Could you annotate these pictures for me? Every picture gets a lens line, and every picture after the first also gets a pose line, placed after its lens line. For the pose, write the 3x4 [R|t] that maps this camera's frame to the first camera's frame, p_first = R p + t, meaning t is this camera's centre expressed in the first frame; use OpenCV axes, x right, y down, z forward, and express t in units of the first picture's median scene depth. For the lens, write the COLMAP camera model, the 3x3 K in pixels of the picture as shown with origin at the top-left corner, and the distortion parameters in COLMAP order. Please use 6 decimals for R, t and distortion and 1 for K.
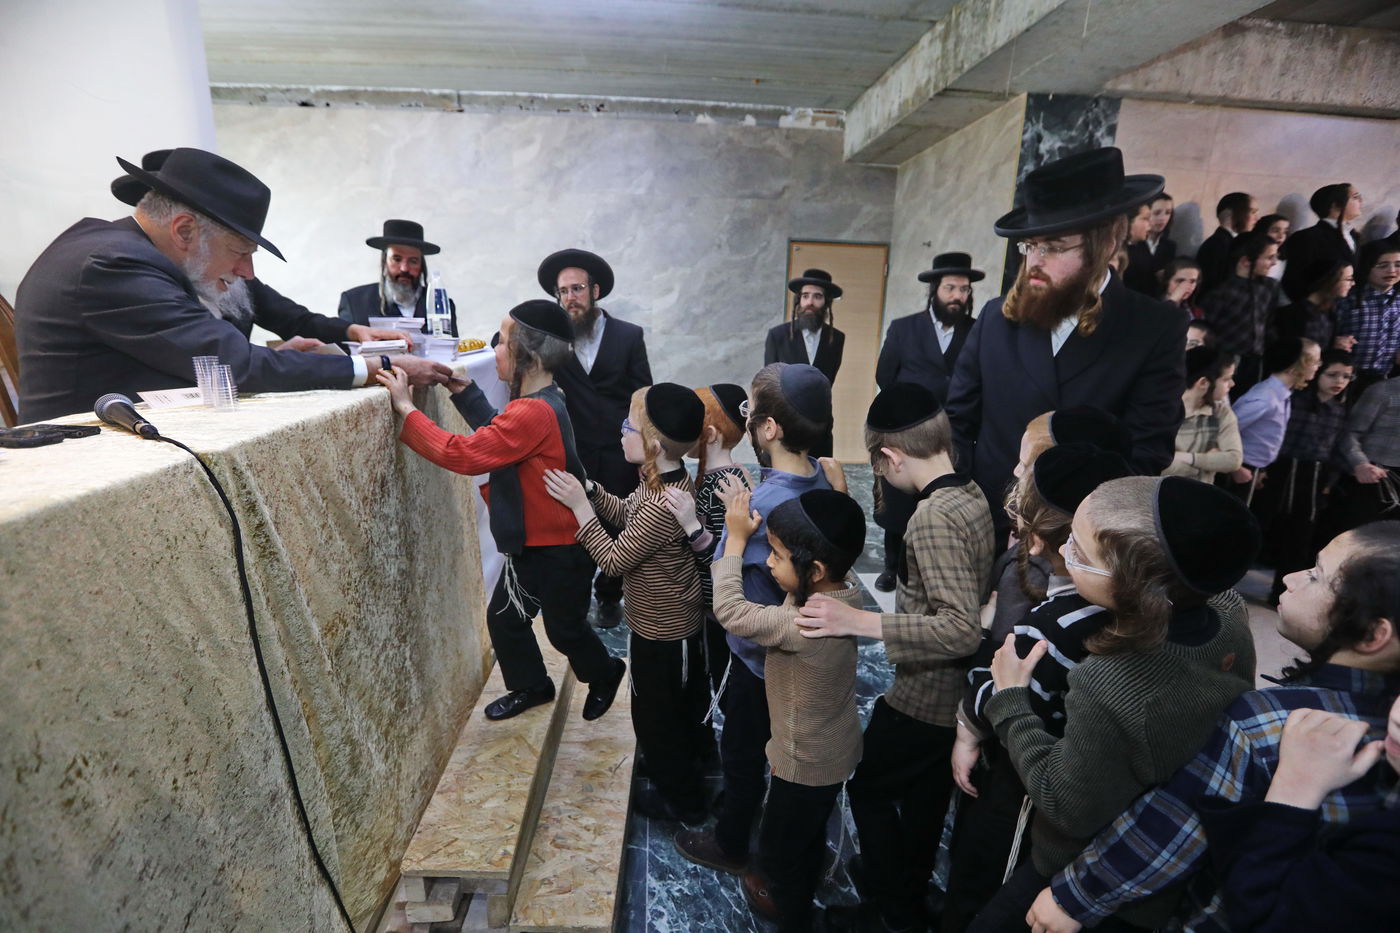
lens RADIAL K [[615.9, 0, 698.4], [0, 615.9, 460.9], [0, 0, 1]] dist [-0.028280, 0.005137]
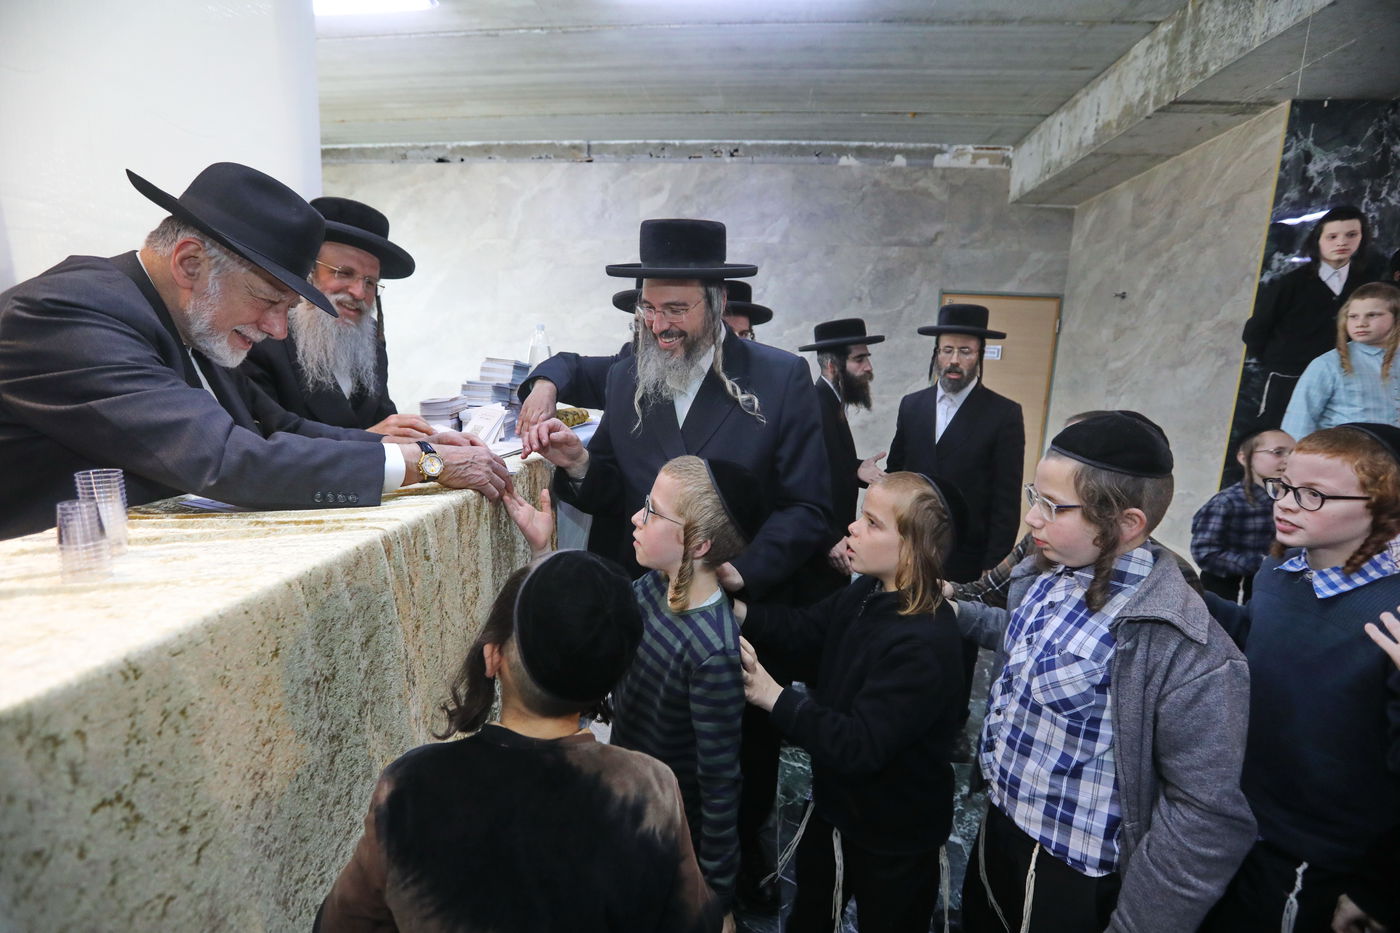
lens RADIAL K [[615.9, 0, 701.5], [0, 615.9, 465.7], [0, 0, 1]] dist [-0.028280, 0.005137]
pose [[0.985022, 0.040400, -0.167627, -0.035403], [-0.053172, 0.995956, -0.072416, -0.035229], [0.164024, 0.080245, 0.983187, 0.117709]]
